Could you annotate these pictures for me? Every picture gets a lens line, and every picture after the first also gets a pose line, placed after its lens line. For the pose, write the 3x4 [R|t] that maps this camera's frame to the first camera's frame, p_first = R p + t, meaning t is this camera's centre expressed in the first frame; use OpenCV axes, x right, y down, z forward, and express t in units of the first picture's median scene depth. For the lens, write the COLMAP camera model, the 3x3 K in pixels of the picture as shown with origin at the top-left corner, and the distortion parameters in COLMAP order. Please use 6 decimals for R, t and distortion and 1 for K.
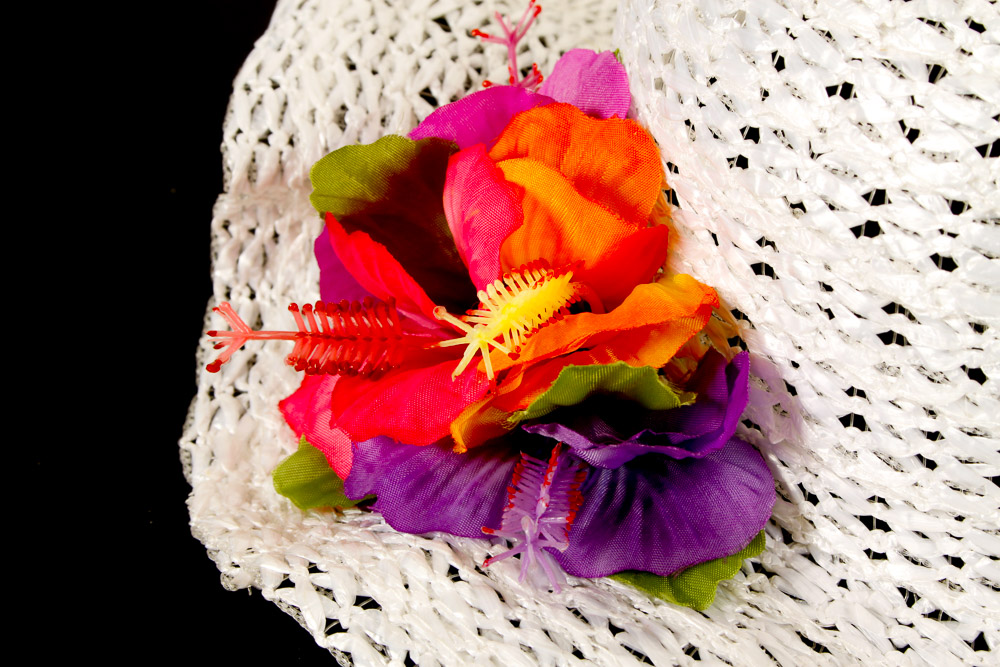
lens RADIAL K [[2290.5, 0, 501.1], [0, 2290.5, 330.3], [0, 0, 1]] dist [0.078002, 0.000000]
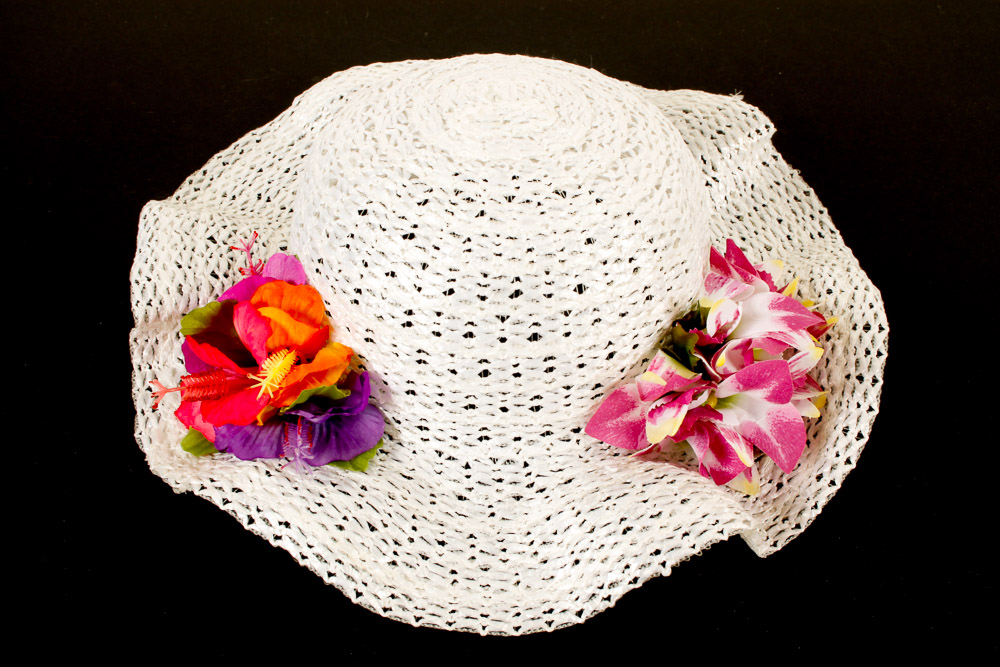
lens RADIAL K [[1459.8, 0, 501.6], [0, 1459.8, 334.1], [0, 0, 1]] dist [-0.047193, 0.000000]
pose [[0.961090, -0.143808, 0.235850, -0.130374], [0.129723, 0.988765, 0.074270, -0.135204], [-0.243881, -0.040785, 0.968947, -0.641739]]
